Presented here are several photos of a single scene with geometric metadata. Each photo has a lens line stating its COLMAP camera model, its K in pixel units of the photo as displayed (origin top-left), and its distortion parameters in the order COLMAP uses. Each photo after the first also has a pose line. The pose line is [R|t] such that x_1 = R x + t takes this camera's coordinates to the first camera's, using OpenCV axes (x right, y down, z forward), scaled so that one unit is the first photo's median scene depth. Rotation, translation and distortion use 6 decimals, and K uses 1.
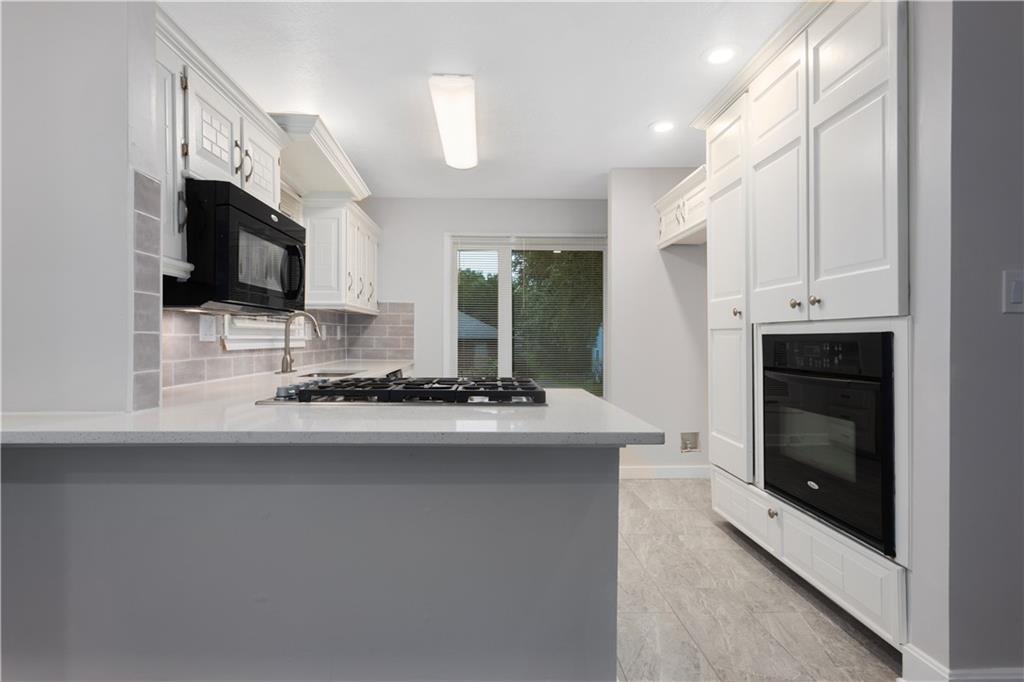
lens RADIAL K [[498.0, 0, 510.7], [0, 498.0, 339.7], [0, 0, 1]] dist [-0.003701, 0.000006]
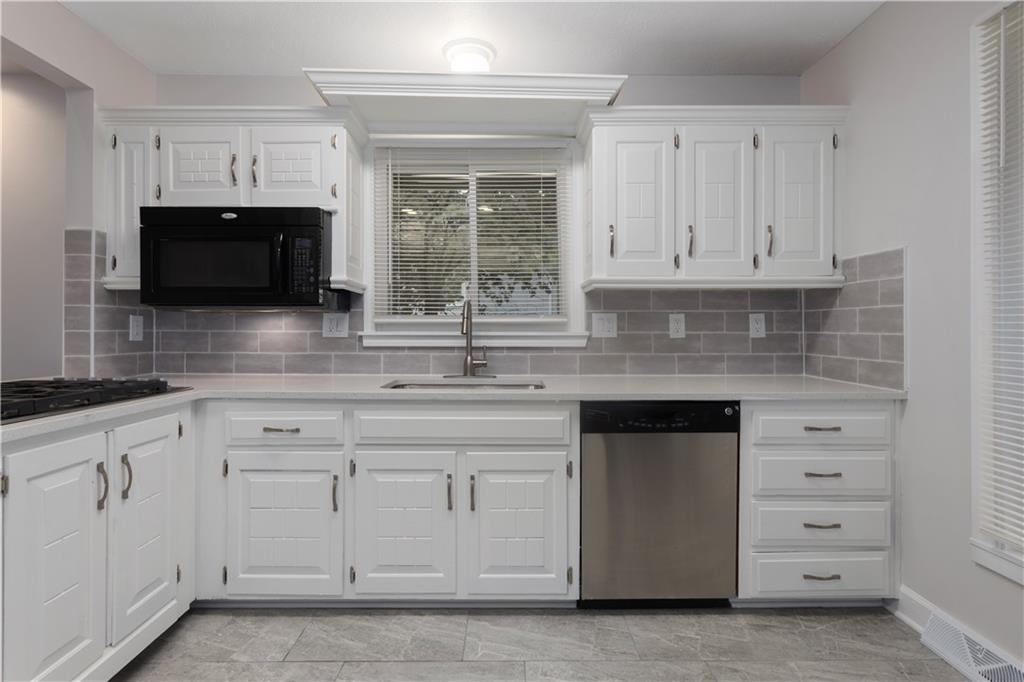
lens RADIAL K [[498.0, 0, 509.9], [0, 498.0, 331.0], [0, 0, 1]] dist [-0.003701, 0.000006]
pose [[-0.041545, 0.001026, -0.999136, 0.340884], [-0.004659, 0.999988, 0.001221, -0.010113], [0.999126, 0.004705, -0.041540, 1.087509]]
